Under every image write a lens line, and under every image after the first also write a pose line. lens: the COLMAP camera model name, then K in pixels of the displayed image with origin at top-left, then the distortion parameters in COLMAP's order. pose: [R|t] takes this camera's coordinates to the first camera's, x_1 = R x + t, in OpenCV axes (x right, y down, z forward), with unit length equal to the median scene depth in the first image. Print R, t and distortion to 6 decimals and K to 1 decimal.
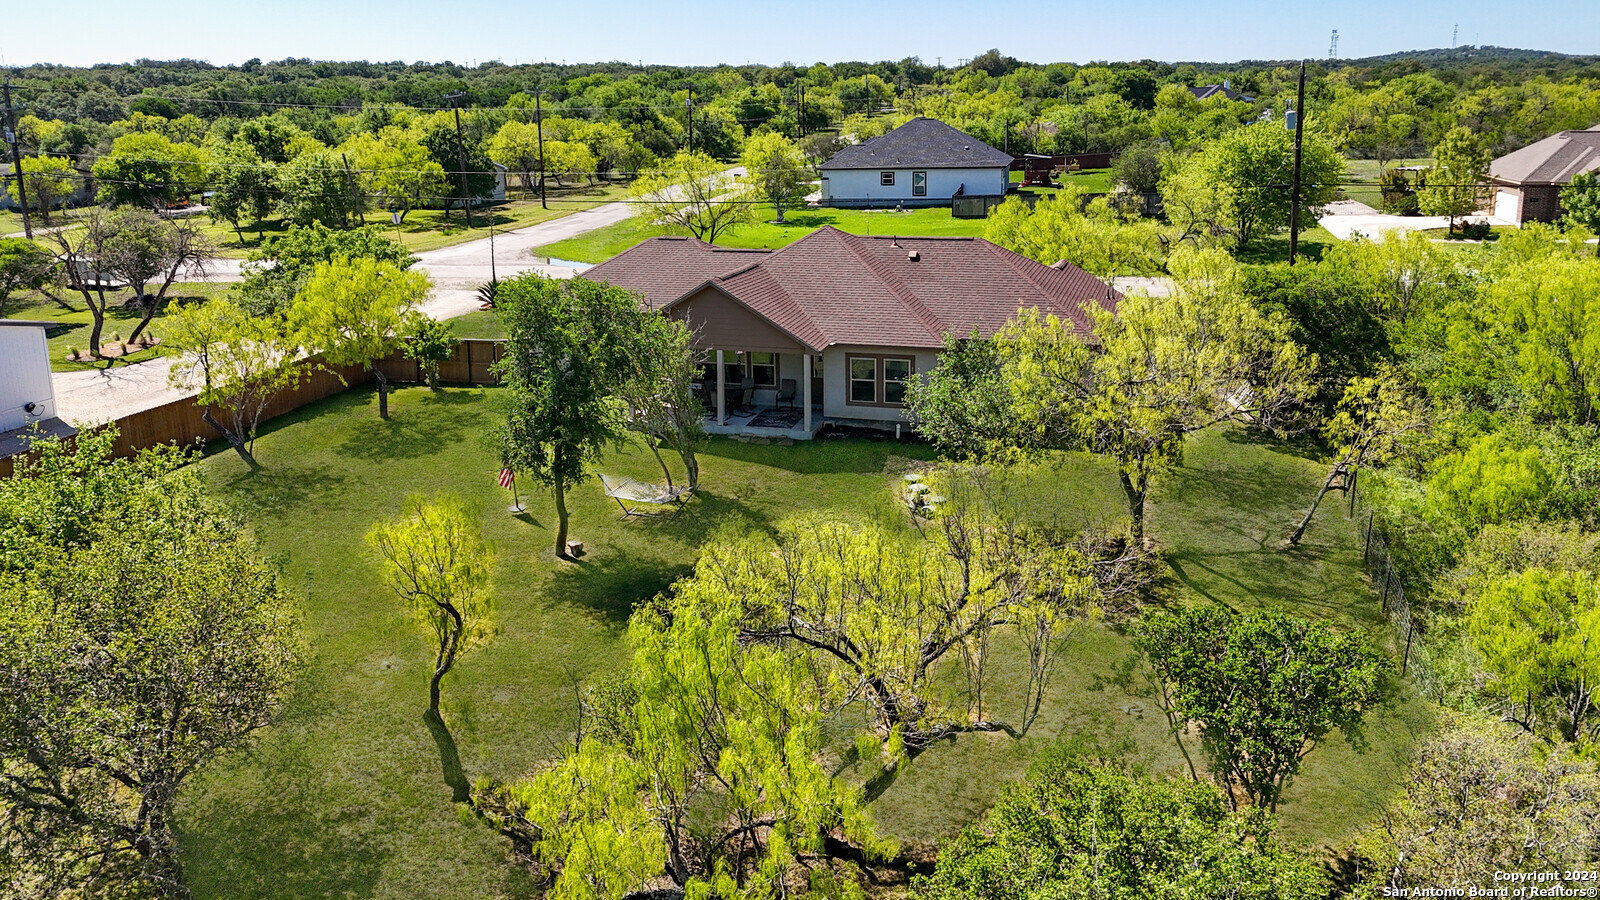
lens RADIAL K [[1148.2, 0, 797.7], [0, 1148.2, 515.4], [0, 0, 1]] dist [0.071299, -0.056708]
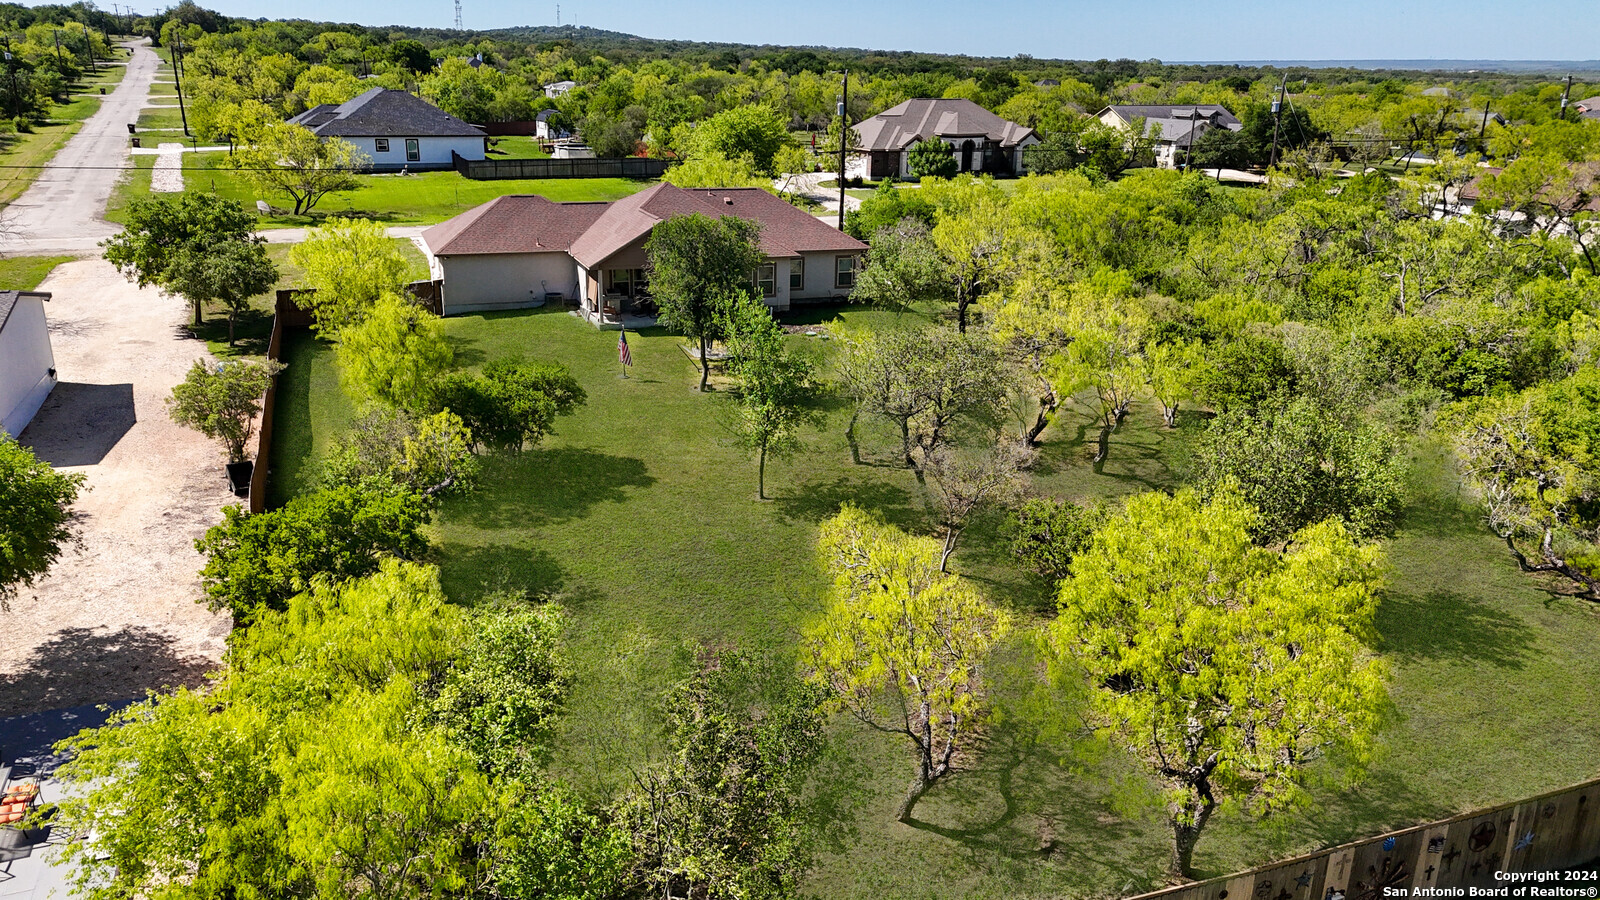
lens RADIAL K [[1148.2, 0, 797.7], [0, 1148.2, 515.4], [0, 0, 1]] dist [0.071299, -0.056708]
pose [[0.772402, -0.202055, 0.602137, -0.360858], [0.184166, 0.978568, 0.092129, 0.025664], [-0.607847, 0.039732, 0.793059, -0.110638]]
